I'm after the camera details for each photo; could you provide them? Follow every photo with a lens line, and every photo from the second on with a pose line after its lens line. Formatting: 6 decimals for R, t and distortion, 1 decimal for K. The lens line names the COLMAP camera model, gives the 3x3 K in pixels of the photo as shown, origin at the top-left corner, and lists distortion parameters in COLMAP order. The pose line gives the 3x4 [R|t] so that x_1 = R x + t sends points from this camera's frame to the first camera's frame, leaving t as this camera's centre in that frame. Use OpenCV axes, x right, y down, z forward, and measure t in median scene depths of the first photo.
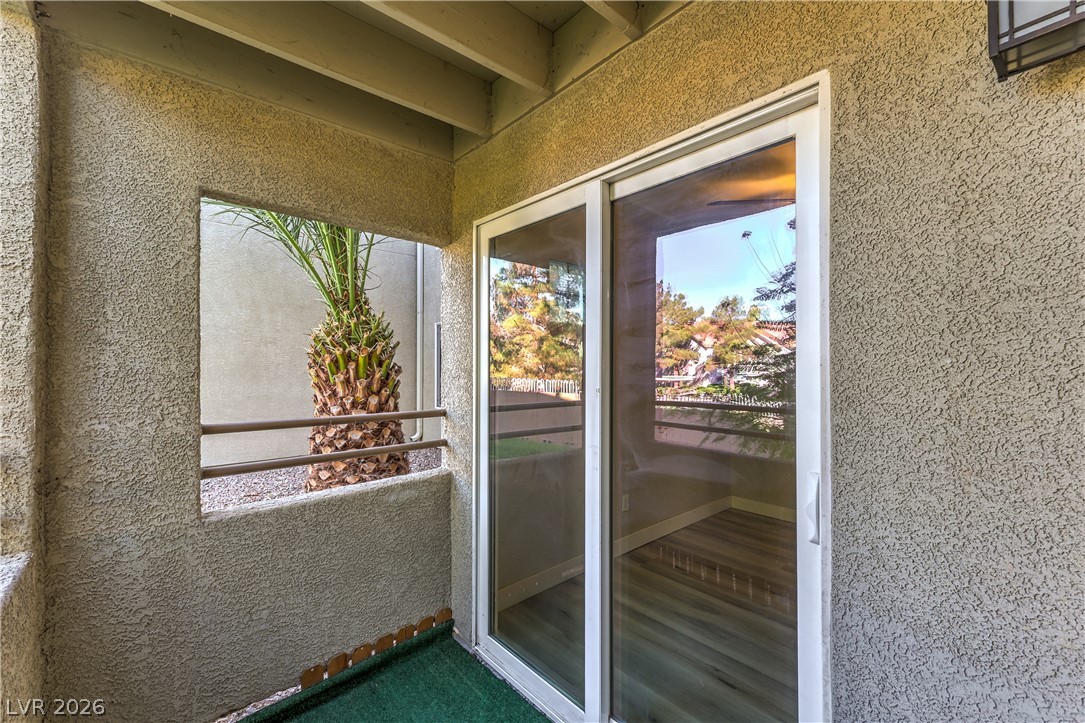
lens RADIAL K [[446.1, 0, 545.2], [0, 446.1, 367.7], [0, 0, 1]] dist [0.011669, 0.000152]
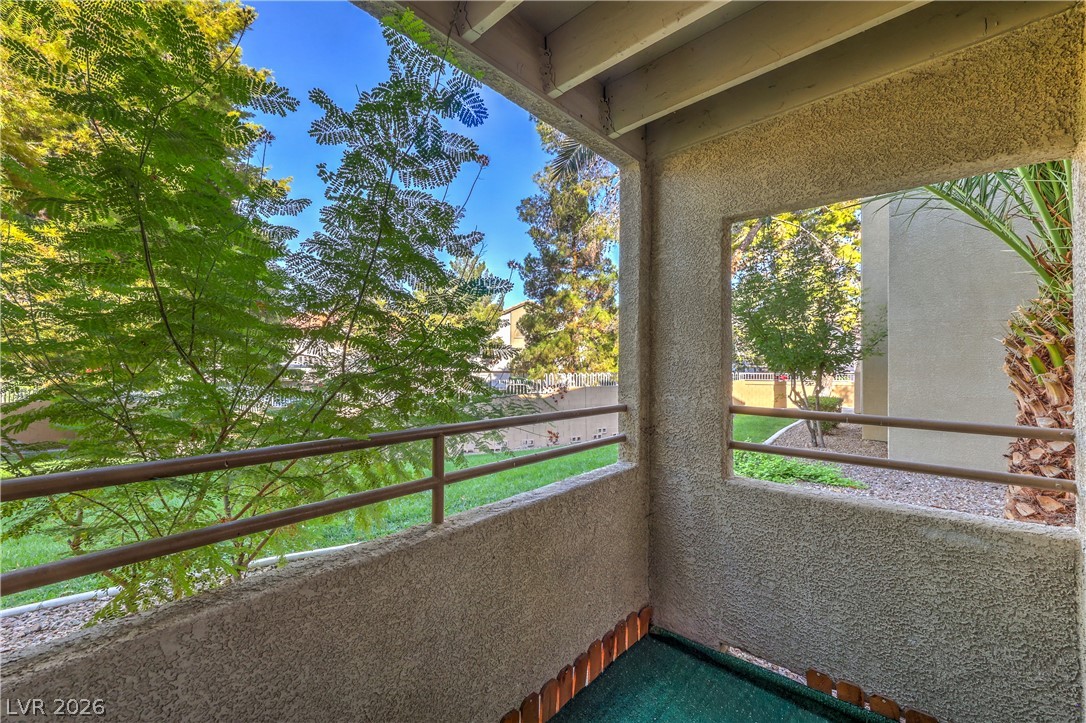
lens RADIAL K [[445.0, 0, 543.0], [0, 445.0, 361.5], [0, 0, 1]] dist [0.011771, 0.000086]
pose [[0.106955, -0.003742, -0.994257, 0.358648], [-0.006839, 0.999966, -0.004499, 0.012674], [0.994240, 0.007281, 0.106926, 0.297260]]
